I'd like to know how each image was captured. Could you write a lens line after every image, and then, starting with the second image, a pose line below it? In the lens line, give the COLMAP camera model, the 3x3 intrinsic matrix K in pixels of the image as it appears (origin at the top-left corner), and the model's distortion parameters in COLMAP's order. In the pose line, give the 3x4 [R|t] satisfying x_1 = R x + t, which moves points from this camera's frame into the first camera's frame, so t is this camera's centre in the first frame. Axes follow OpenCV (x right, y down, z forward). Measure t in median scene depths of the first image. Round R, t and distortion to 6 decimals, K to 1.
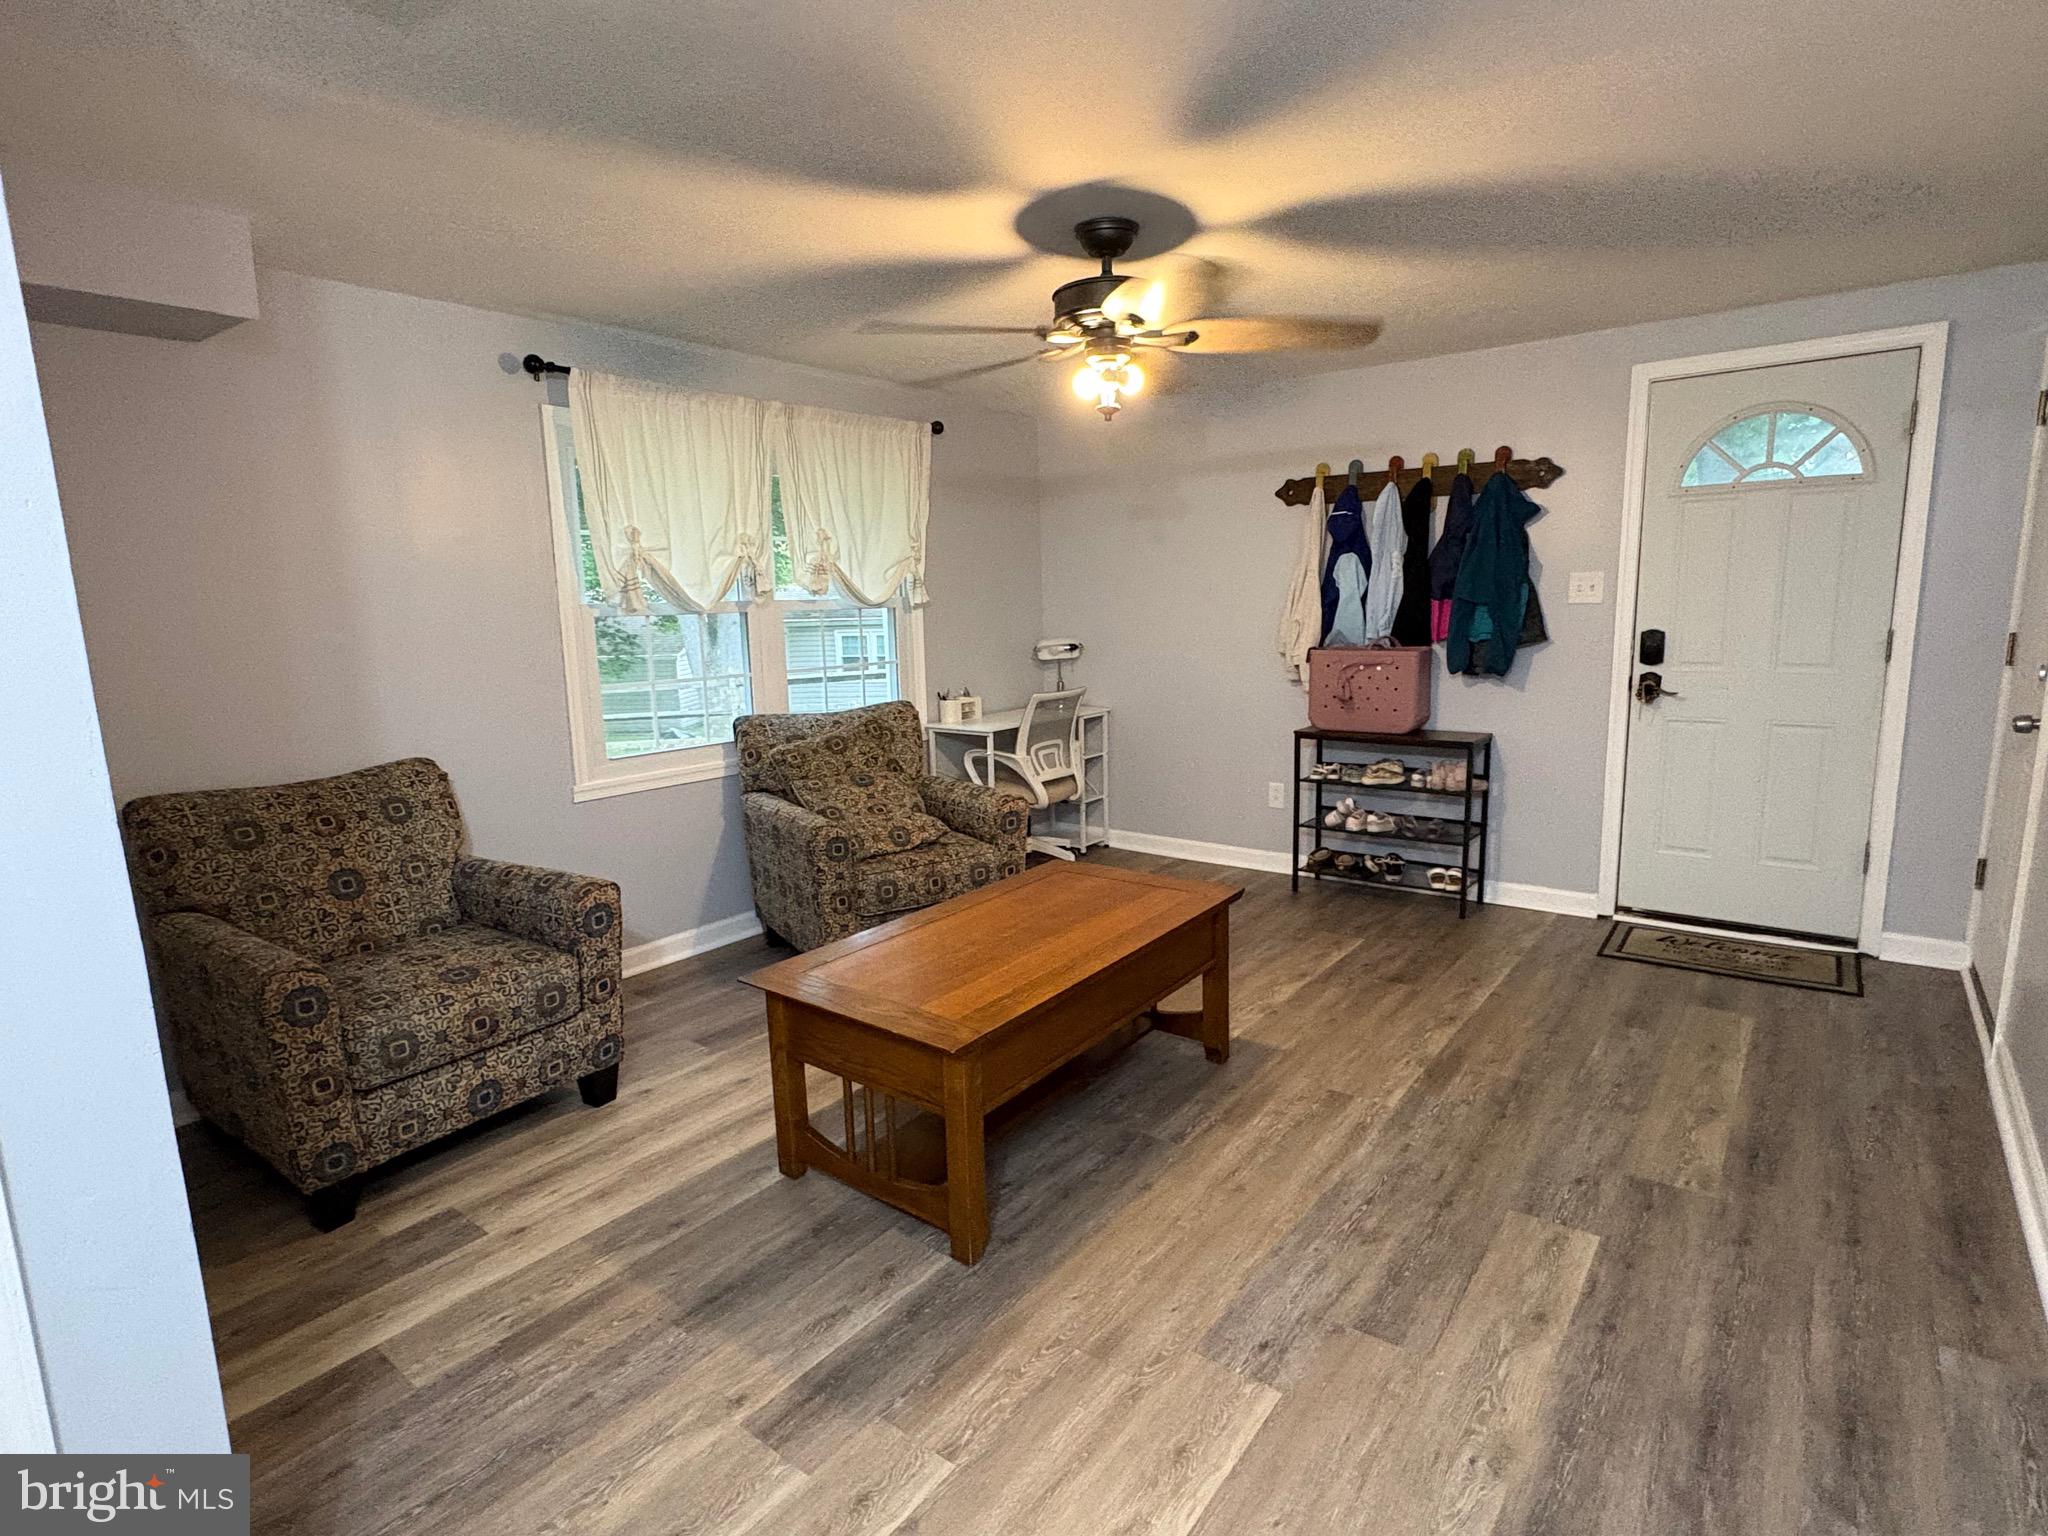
lens RADIAL K [[1051.3, 0, 1020.5], [0, 1051.3, 768.0], [0, 0, 1]] dist [-0.001715, 0.000580]
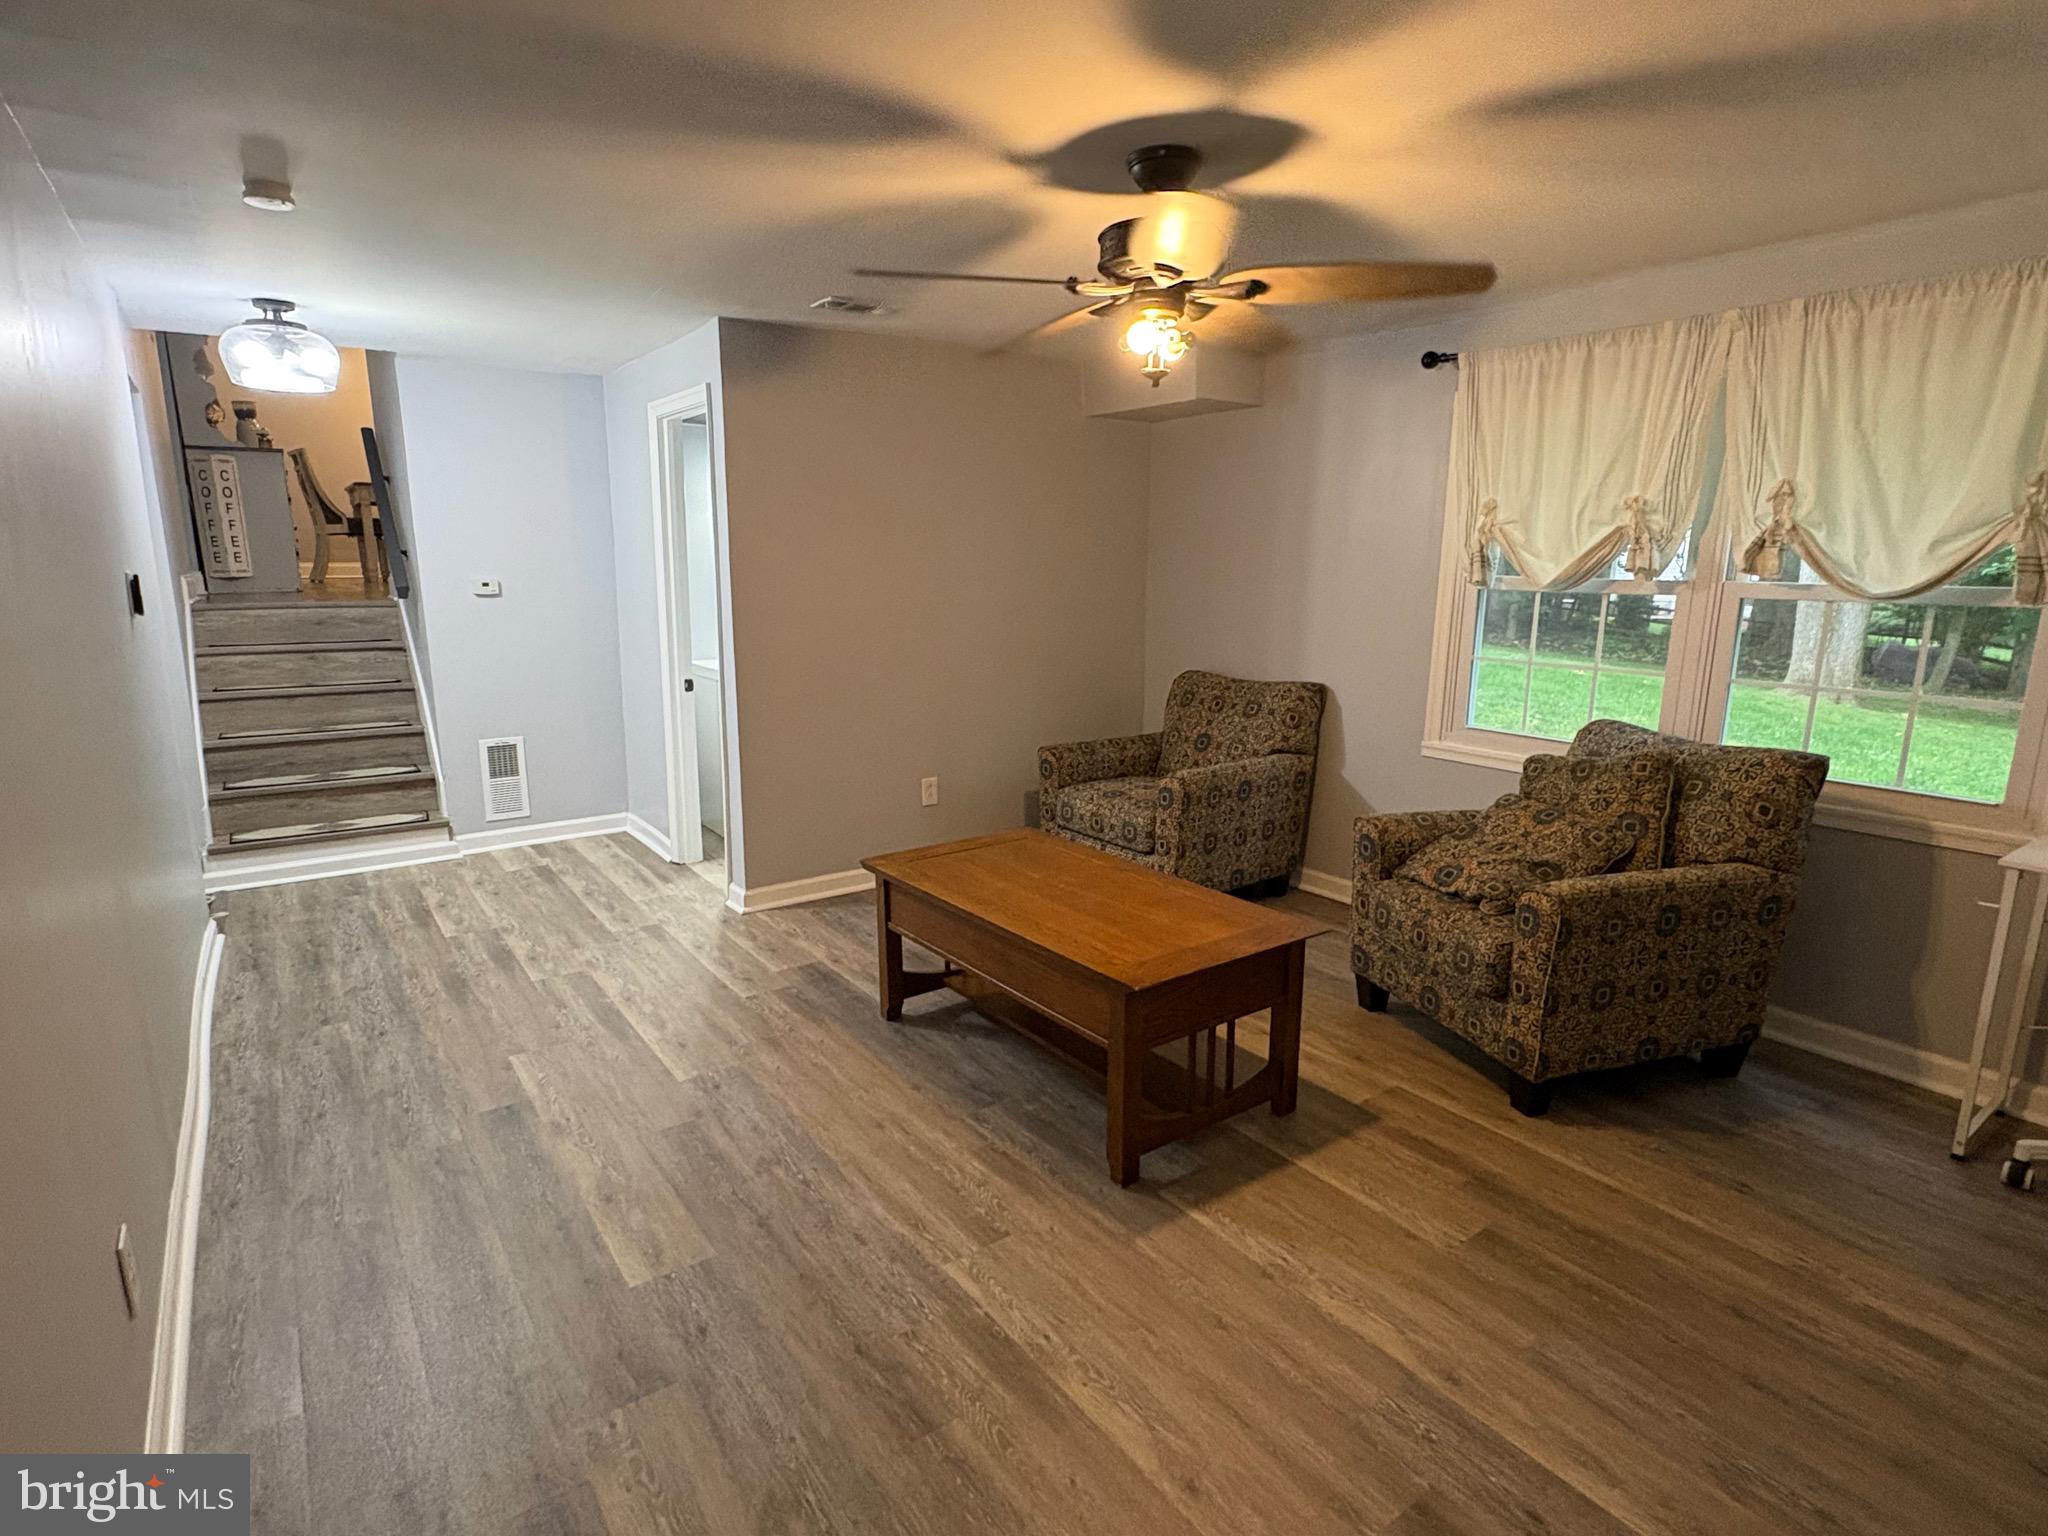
lens RADIAL K [[1051.3, 0, 1019.5], [0, 1051.3, 773.1], [0, 0, 1]] dist [-0.001715, 0.000580]
pose [[-0.282138, 0.216355, -0.934660, 1.037884], [-0.157632, 0.950544, 0.267615, -0.252205], [0.946335, 0.222837, -0.234080, 1.217989]]
